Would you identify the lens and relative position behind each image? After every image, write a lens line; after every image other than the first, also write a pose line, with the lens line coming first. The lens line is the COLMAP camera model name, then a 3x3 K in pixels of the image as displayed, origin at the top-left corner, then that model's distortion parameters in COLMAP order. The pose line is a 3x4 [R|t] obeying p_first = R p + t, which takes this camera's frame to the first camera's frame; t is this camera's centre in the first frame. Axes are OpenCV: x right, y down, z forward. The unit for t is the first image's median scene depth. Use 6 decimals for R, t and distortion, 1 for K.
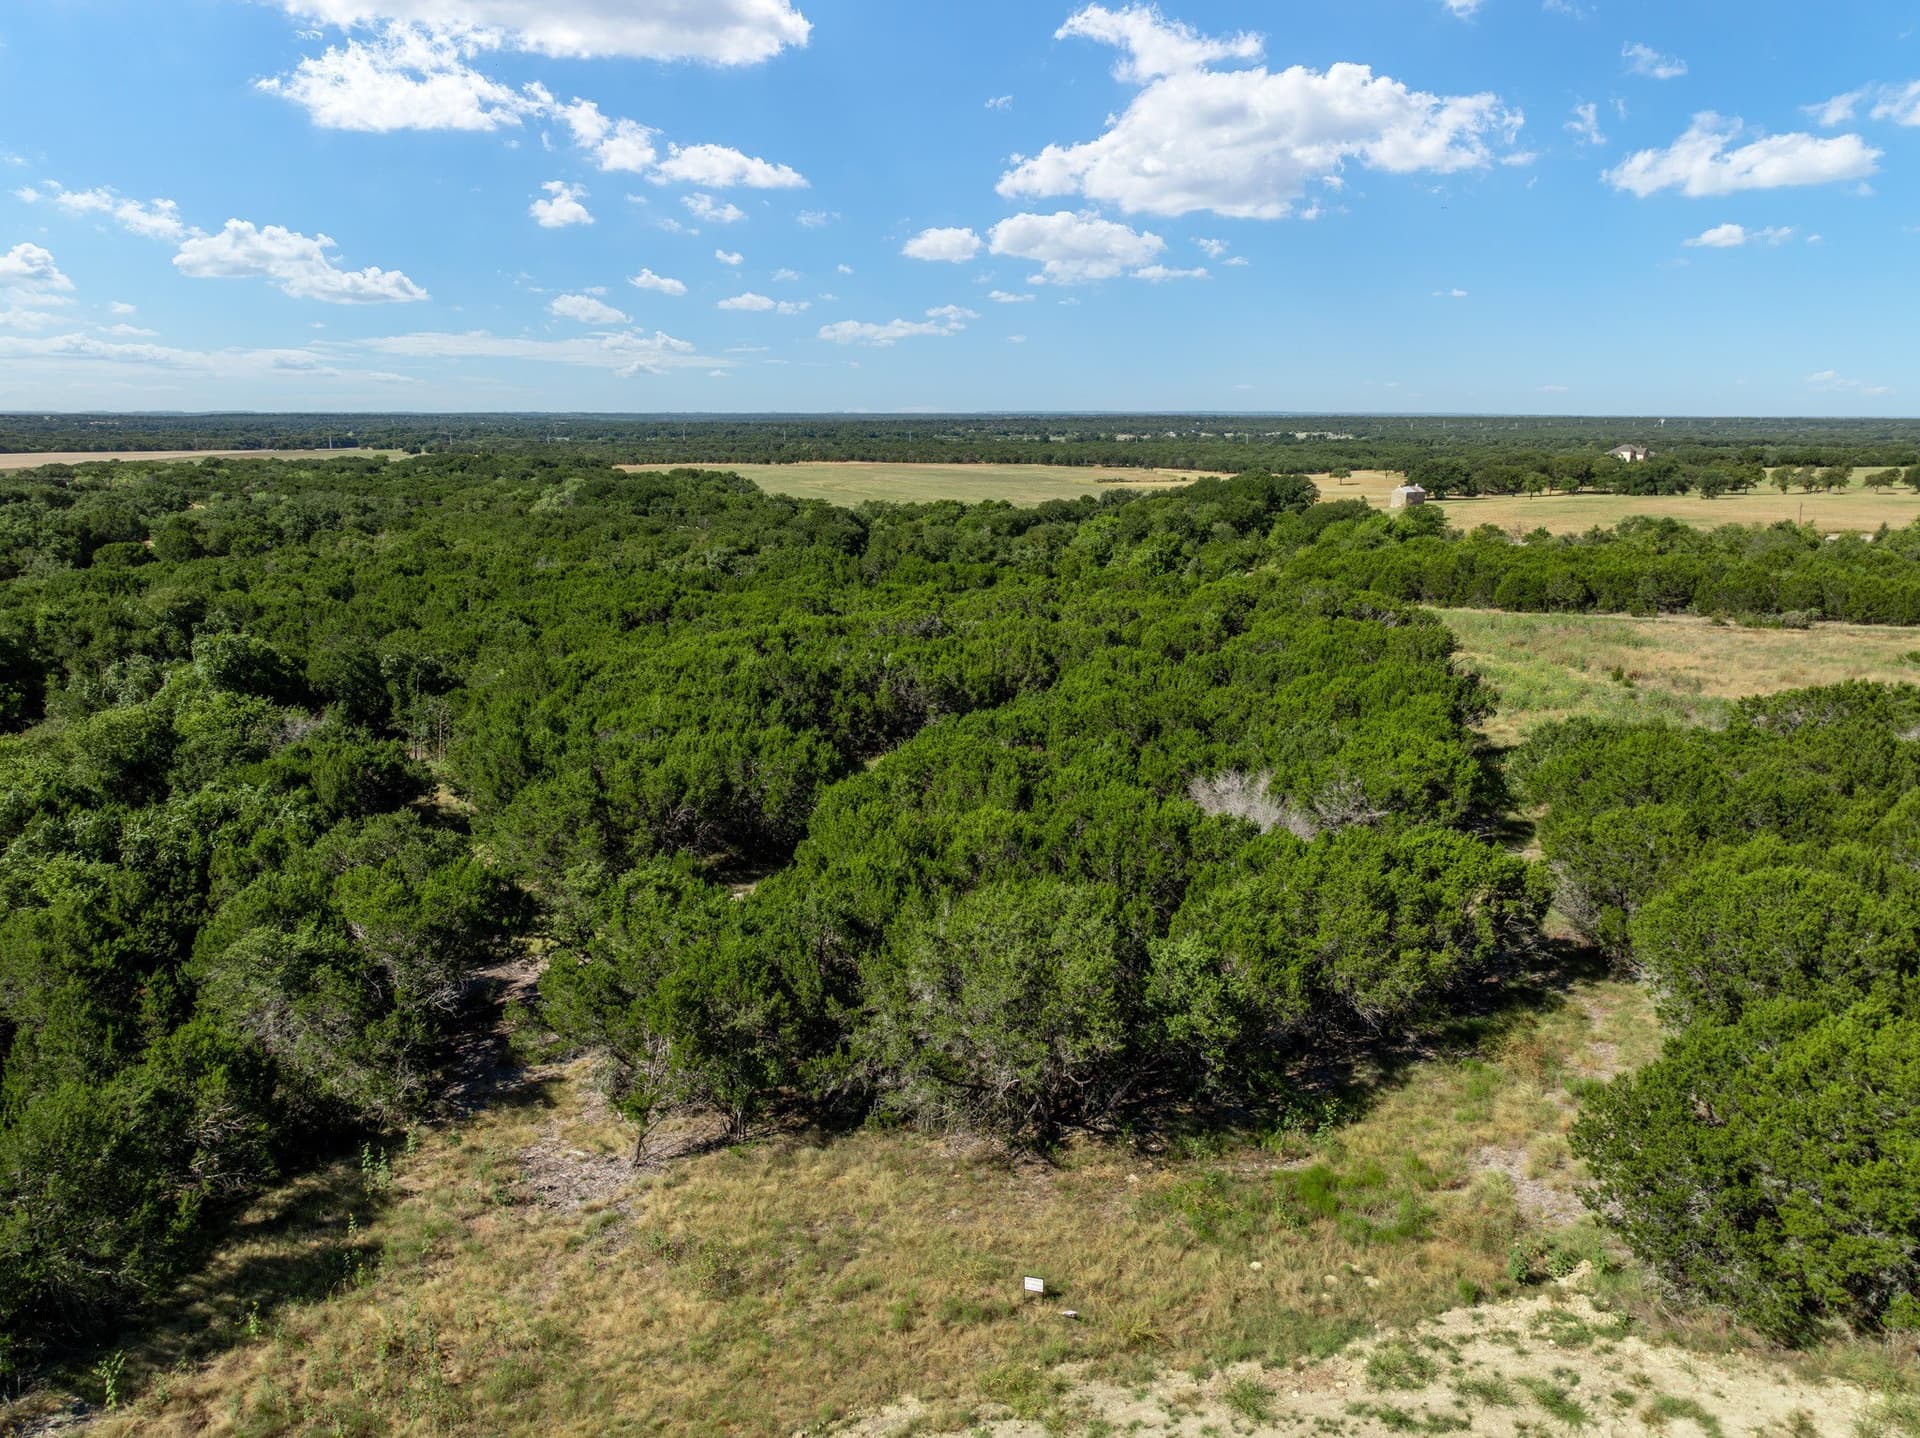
lens RADIAL K [[1327.9, 0, 960.0], [0, 1327.9, 719.0], [0, 0, 1]] dist [-0.023936, 0.013398]
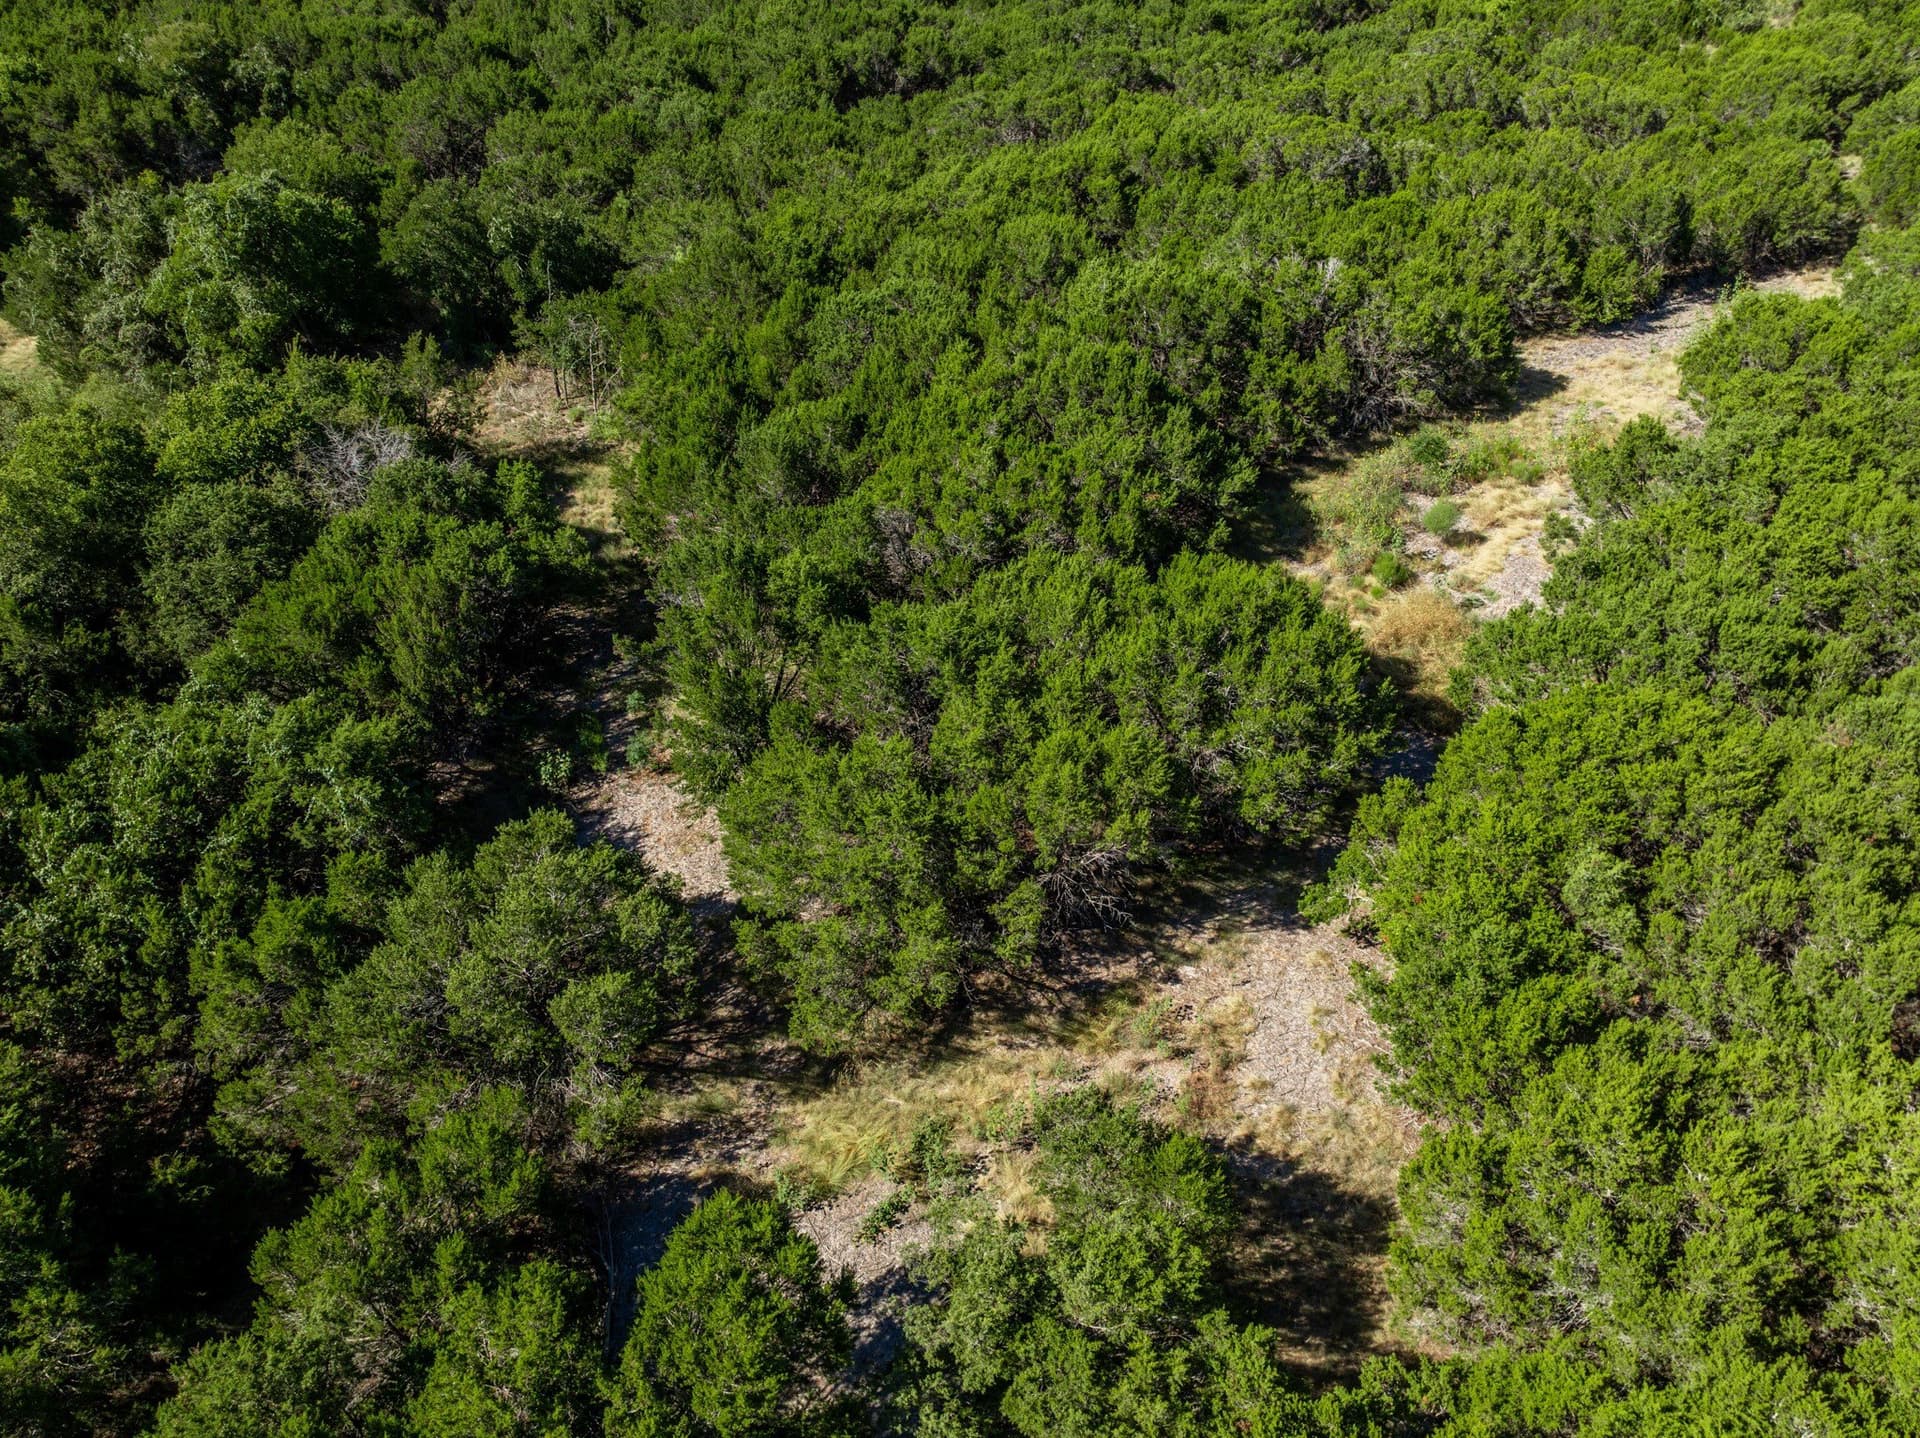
lens RADIAL K [[1327.9, 0, 960.0], [0, 1327.9, 719.0], [0, 0, 1]] dist [-0.023936, 0.013398]
pose [[0.992199, 0.082418, -0.093530, -0.141045], [-0.031207, 0.890593, 0.453729, -0.124768], [0.120693, -0.447271, 0.886218, 0.374074]]
